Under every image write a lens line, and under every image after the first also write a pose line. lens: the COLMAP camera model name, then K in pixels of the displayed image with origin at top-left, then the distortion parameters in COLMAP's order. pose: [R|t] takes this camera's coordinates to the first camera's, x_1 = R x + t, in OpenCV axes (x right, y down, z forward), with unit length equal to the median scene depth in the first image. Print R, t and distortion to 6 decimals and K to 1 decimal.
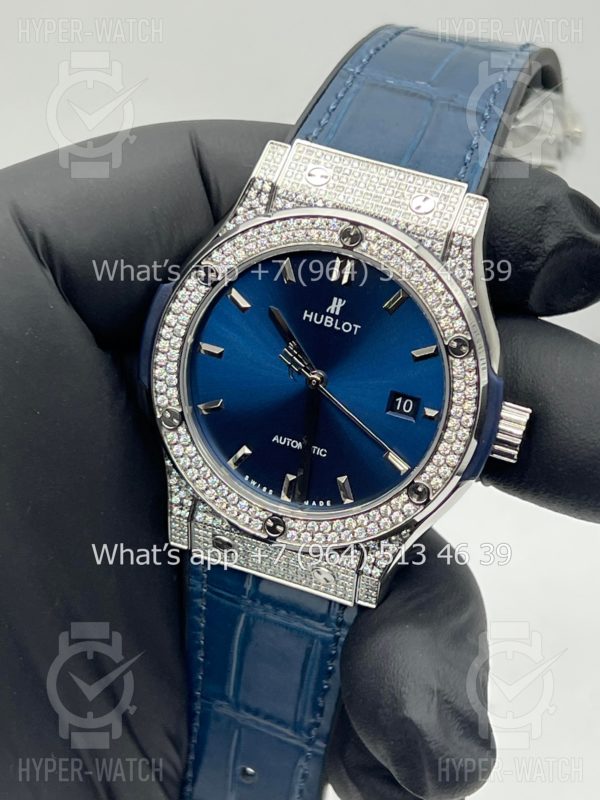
lens RADIAL K [[1832.5, 0, 303.1], [0, 1832.5, 403.5], [0, 0, 1]] dist [0.153814, 0.000000]
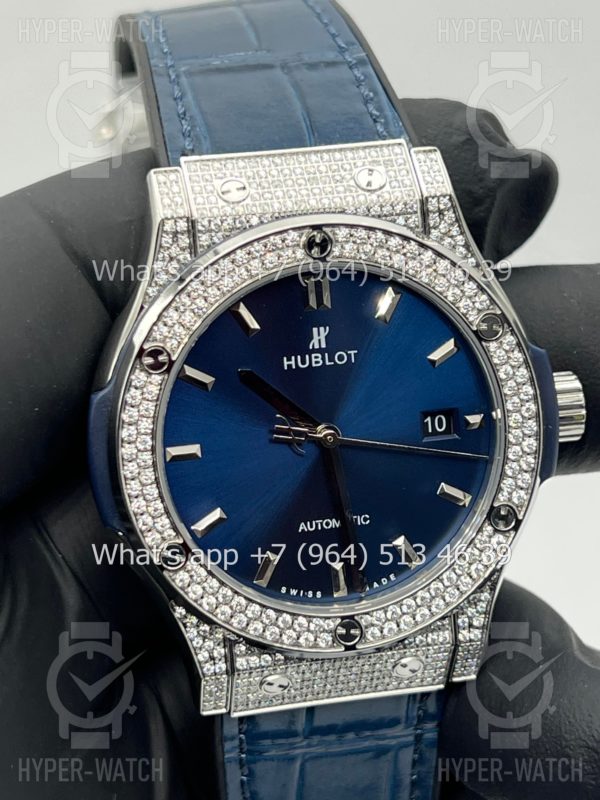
lens RADIAL K [[1832.5, 0, 296.7], [0, 1832.5, 395.1], [0, 0, 1]] dist [0.153814, 0.000000]
pose [[0.866698, -0.362682, 0.342486, -0.264251], [0.373224, 0.926996, 0.037177, -0.062629], [-0.330966, 0.095603, 0.938787, 0.272282]]
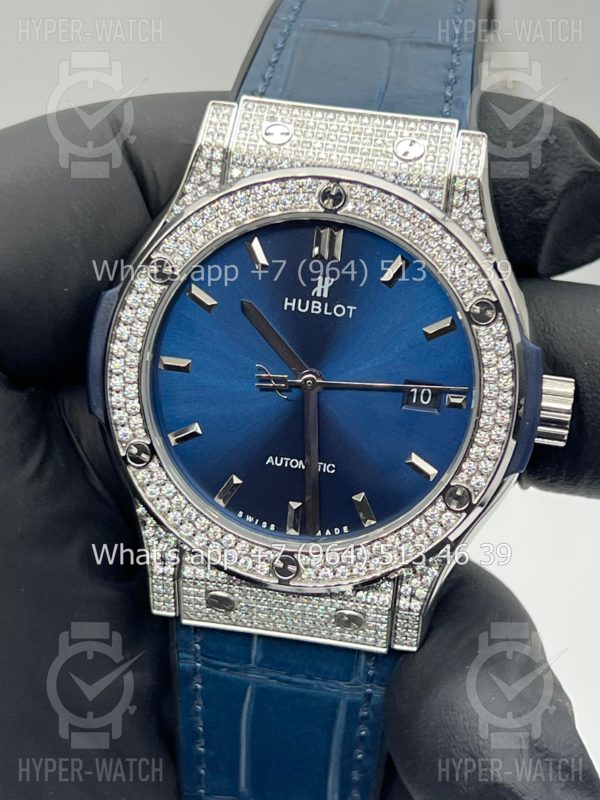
lens RADIAL K [[1832.5, 0, 299.6], [0, 1832.5, 422.1], [0, 0, 1]] dist [0.153814, 0.000000]
pose [[0.985095, -0.139947, 0.100017, -0.081809], [0.145178, 0.988286, -0.047061, 0.043066], [-0.092260, 0.060880, 0.993872, 0.191326]]
